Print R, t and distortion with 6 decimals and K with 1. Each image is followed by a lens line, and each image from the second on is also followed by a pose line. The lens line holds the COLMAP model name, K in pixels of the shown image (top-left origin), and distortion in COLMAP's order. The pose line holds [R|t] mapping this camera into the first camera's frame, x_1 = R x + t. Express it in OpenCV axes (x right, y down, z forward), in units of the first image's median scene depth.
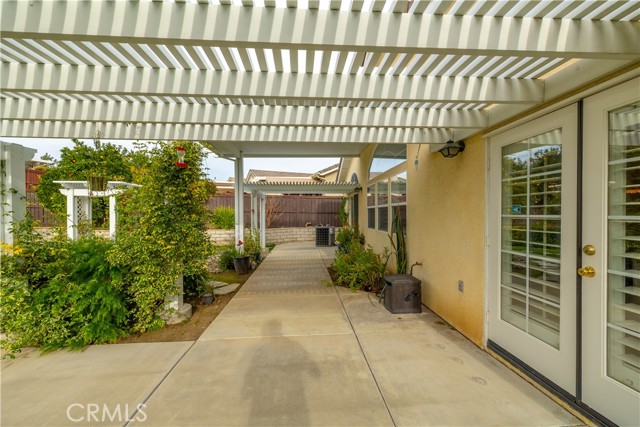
lens RADIAL K [[280.9, 0, 320.0], [0, 280.9, 213.5], [0, 0, 1]] dist [0.007464, -0.000311]
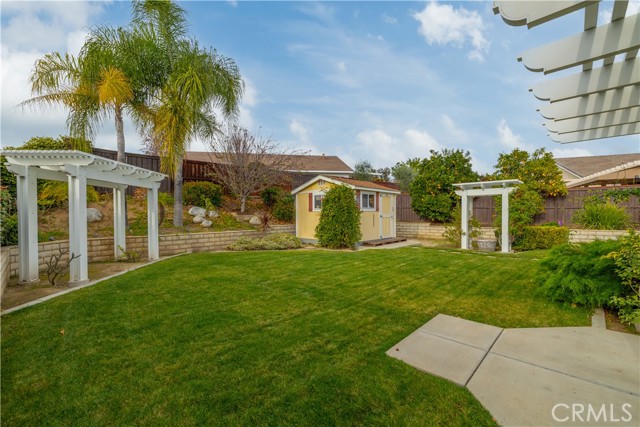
lens RADIAL K [[272.8, 0, 320.0], [0, 272.8, 213.5], [0, 0, 1]] dist [0.011257, 0.000048]
pose [[0.675142, -0.003699, -0.737678, -1.032069], [0.004946, 0.999988, -0.000487, 0.014930], [0.737671, -0.003320, 0.675152, -0.445280]]
